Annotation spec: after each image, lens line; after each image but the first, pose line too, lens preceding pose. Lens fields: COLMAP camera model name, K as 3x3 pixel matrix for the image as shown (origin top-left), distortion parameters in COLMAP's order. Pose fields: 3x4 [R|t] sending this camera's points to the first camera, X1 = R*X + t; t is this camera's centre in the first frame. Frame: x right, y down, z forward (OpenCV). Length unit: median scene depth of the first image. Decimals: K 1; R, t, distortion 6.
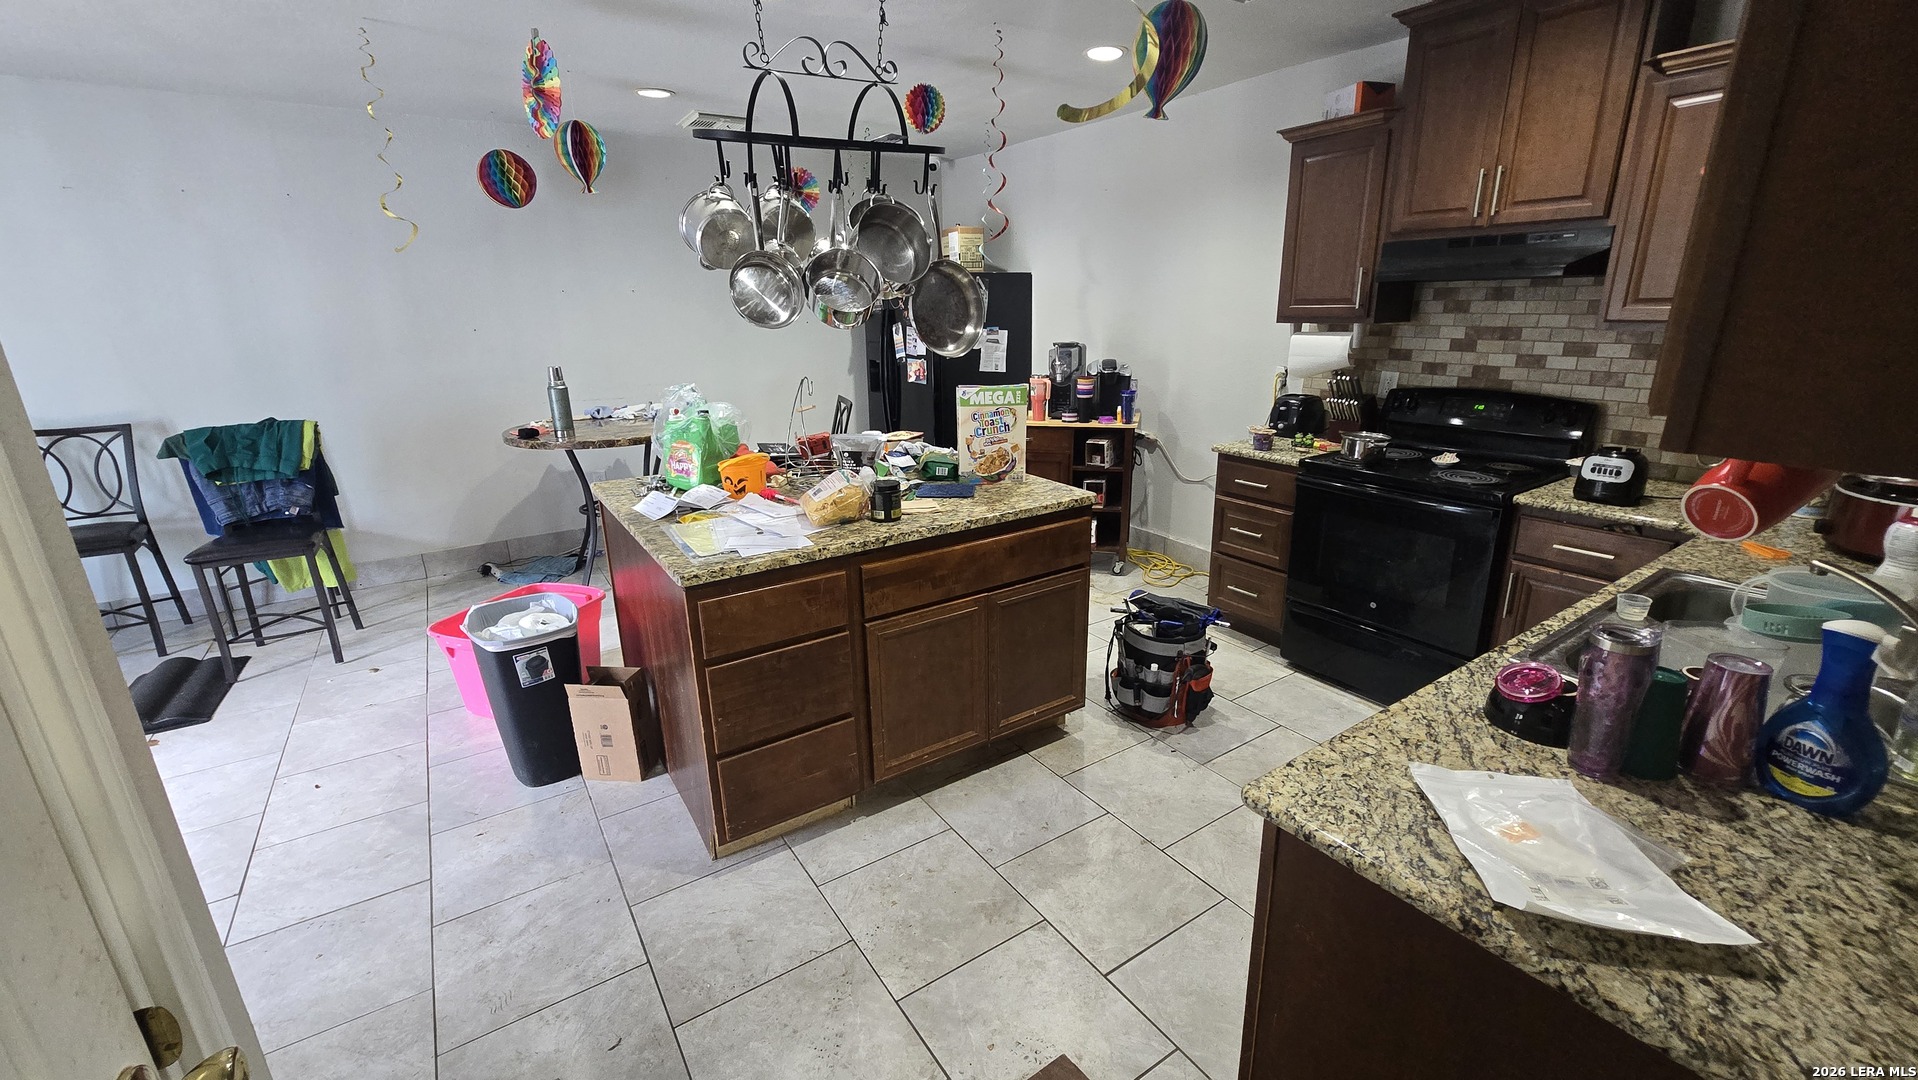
lens RADIAL K [[783.0, 0, 959.0], [0, 783.0, 540.0], [0, 0, 1]] dist [-0.002481, 0.000413]
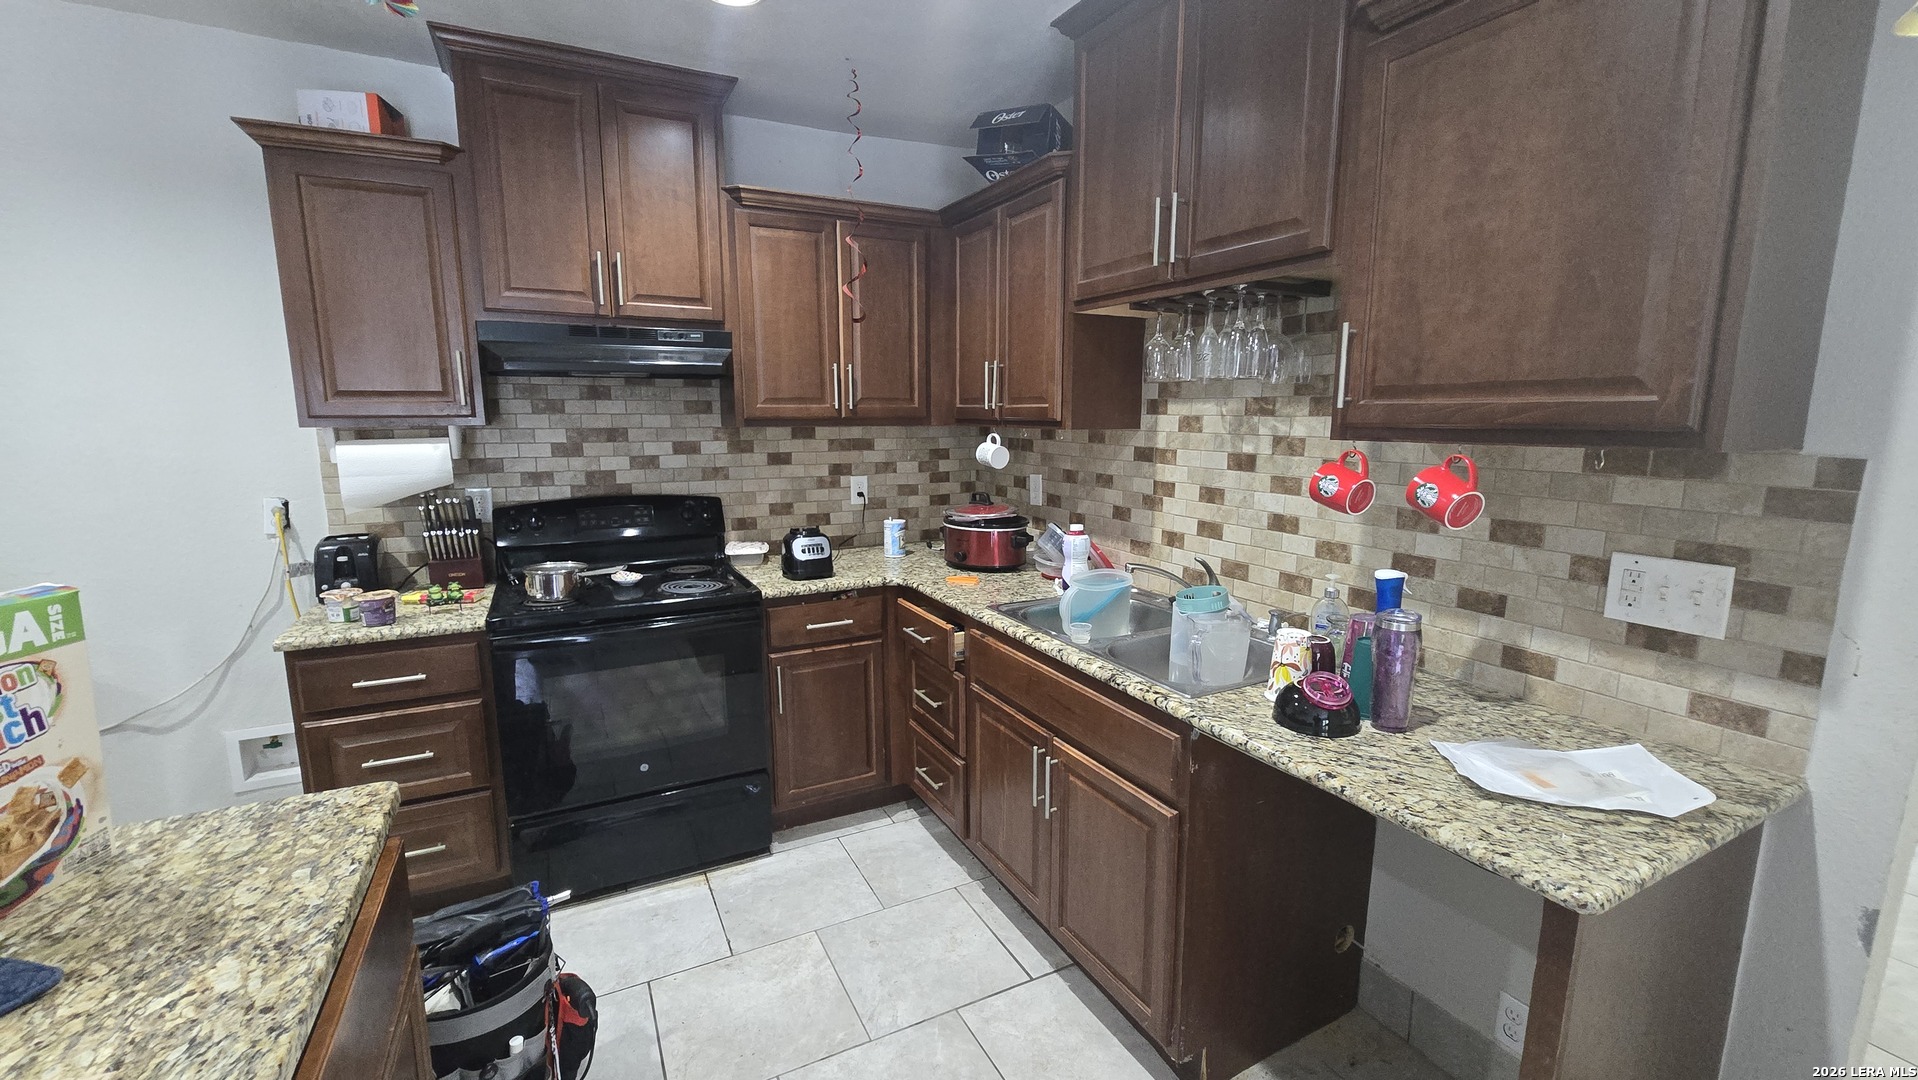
lens RADIAL K [[783.0, 0, 959.0], [0, 783.0, 540.0], [0, 0, 1]] dist [-0.002481, 0.000413]
pose [[0.112896, -0.140279, 0.983655, -0.180304], [0.289165, 0.951771, 0.102545, -0.123799], [-0.950599, 0.272862, 0.148015, 0.513025]]
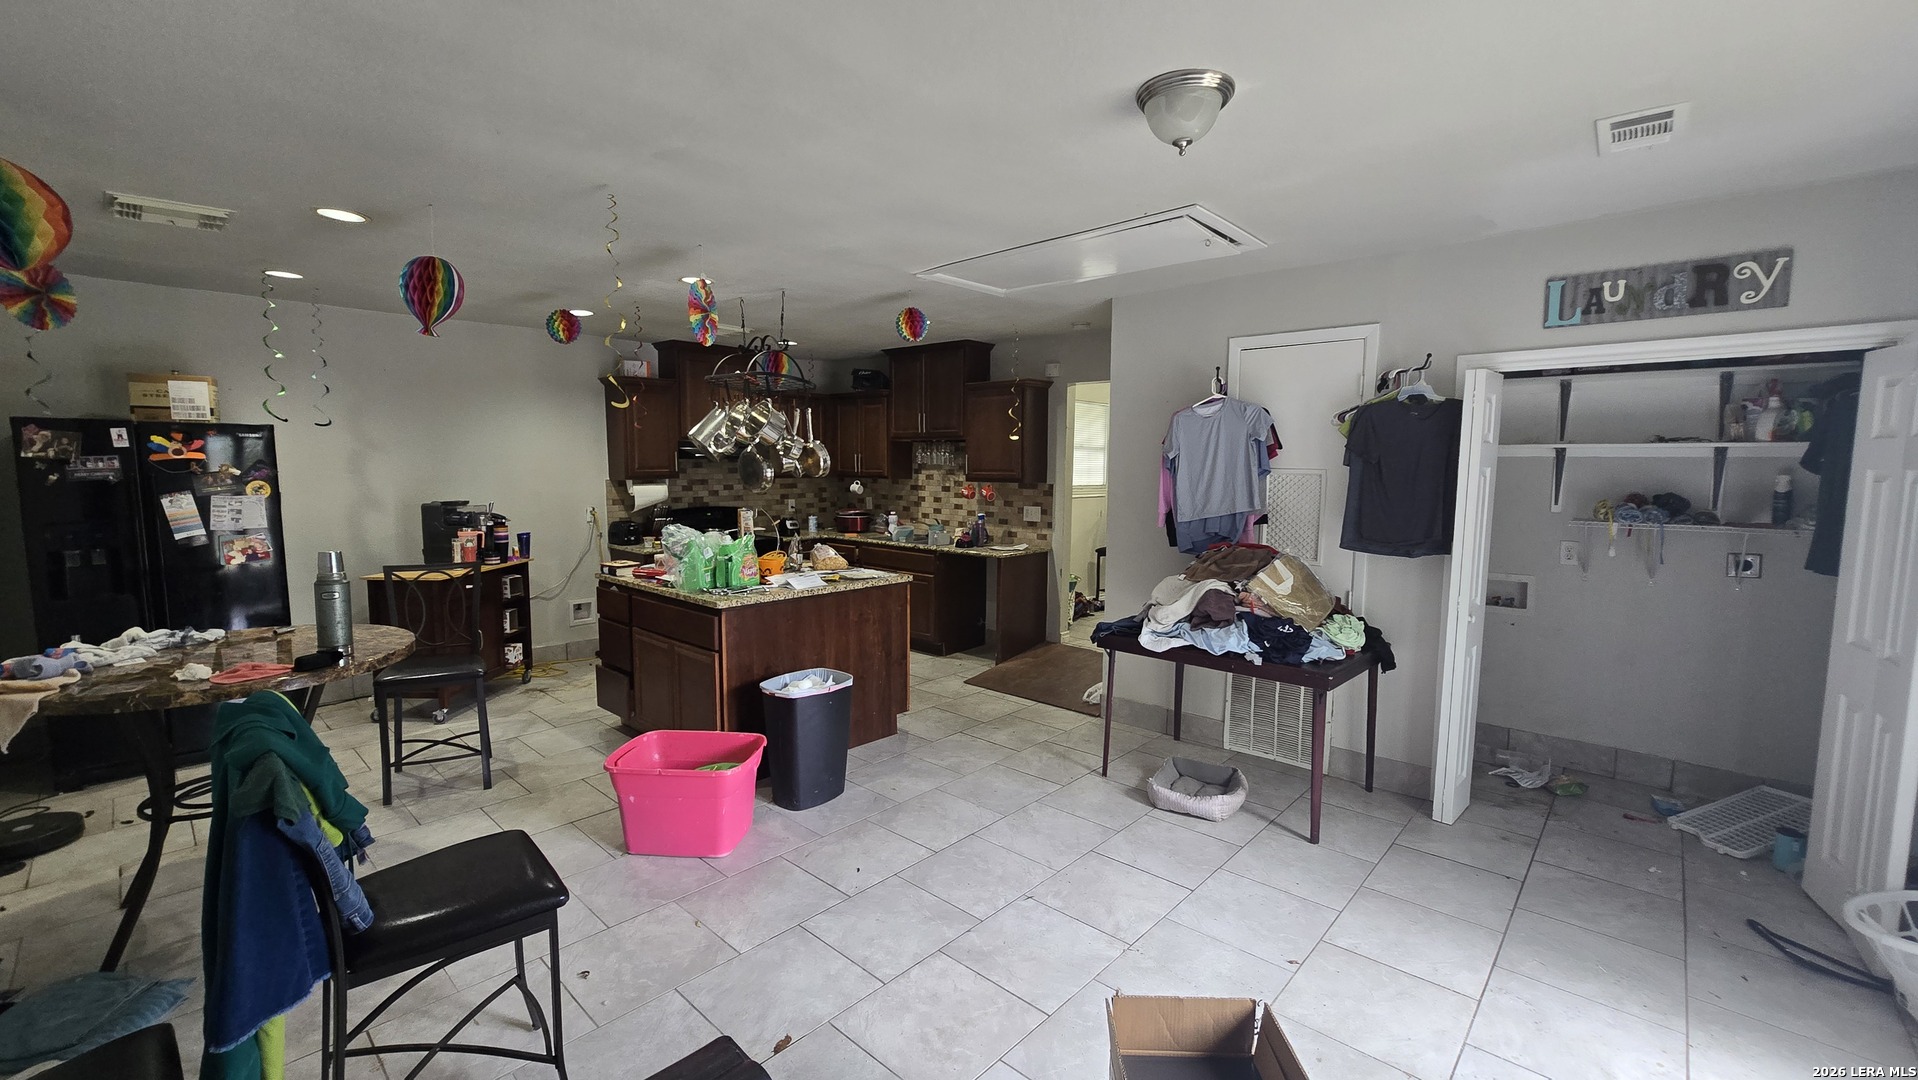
lens RADIAL K [[783.0, 0, 959.0], [0, 783.0, 540.0], [0, 0, 1]] dist [-0.002481, 0.000413]
pose [[-0.237265, -0.079557, 0.968182, -1.683327], [0.285791, 0.946820, 0.147839, -0.230440], [-0.928455, 0.311774, -0.201910, 0.828391]]
